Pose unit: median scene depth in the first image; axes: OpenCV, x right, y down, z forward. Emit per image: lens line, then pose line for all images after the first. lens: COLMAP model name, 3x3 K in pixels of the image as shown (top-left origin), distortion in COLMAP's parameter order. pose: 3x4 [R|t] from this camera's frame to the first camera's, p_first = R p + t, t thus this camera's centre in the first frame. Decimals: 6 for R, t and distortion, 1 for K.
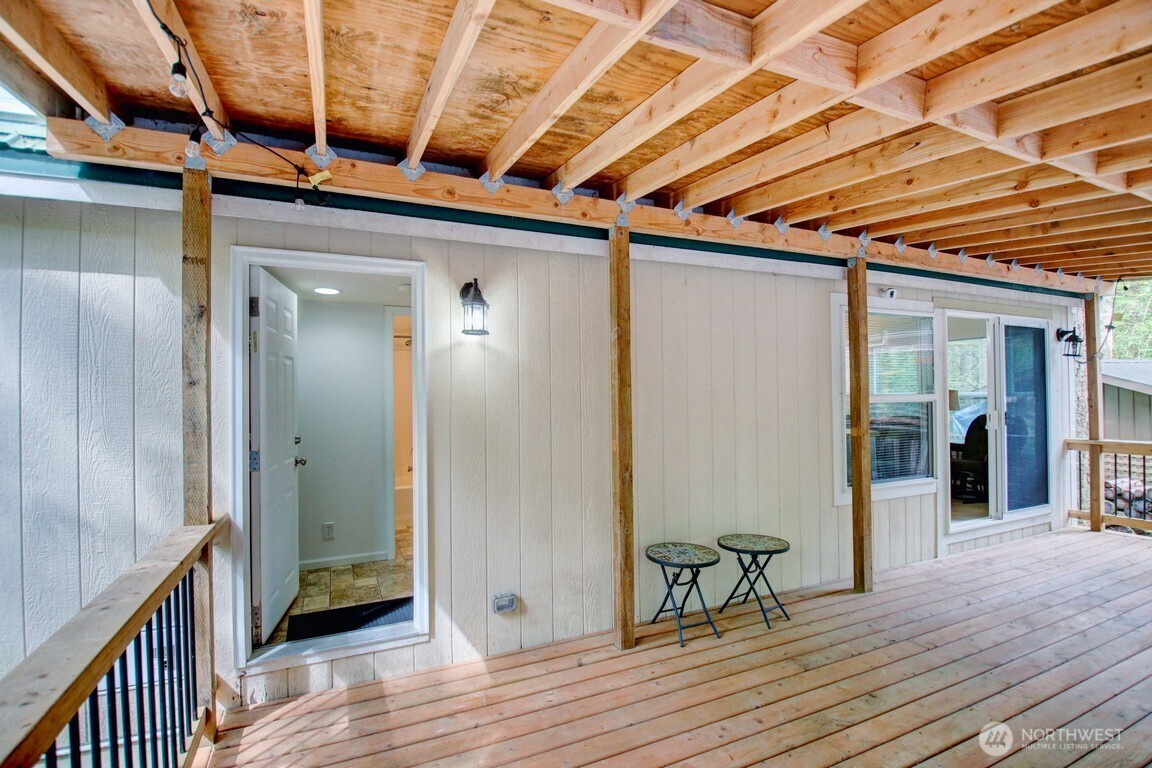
lens RADIAL K [[537.0, 0, 576.0], [0, 537.0, 384.0], [0, 0, 1]] dist [0.023439, -0.035219]
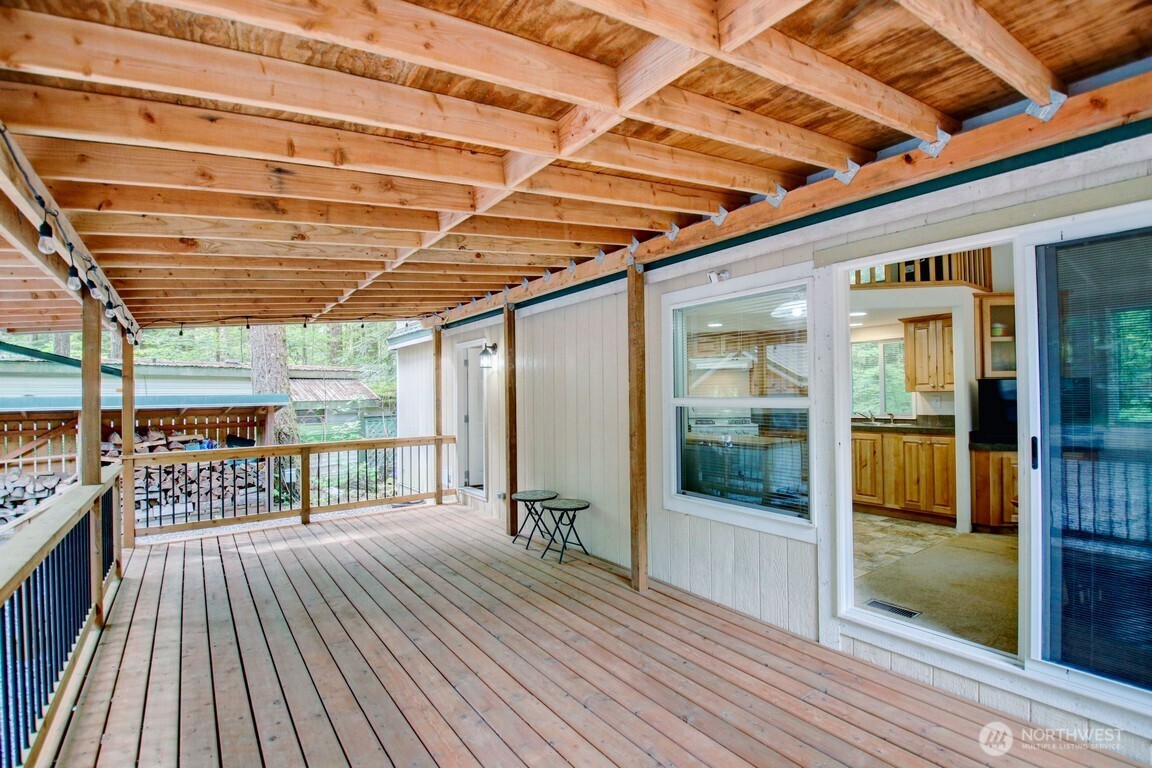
lens RADIAL K [[537.0, 0, 576.0], [0, 537.0, 384.0], [0, 0, 1]] dist [0.023439, -0.035219]
pose [[0.193884, -0.006555, -0.981003, 1.659518], [0.031831, 0.999493, -0.000388, -0.011394], [0.980508, -0.031151, 0.193994, 0.758325]]
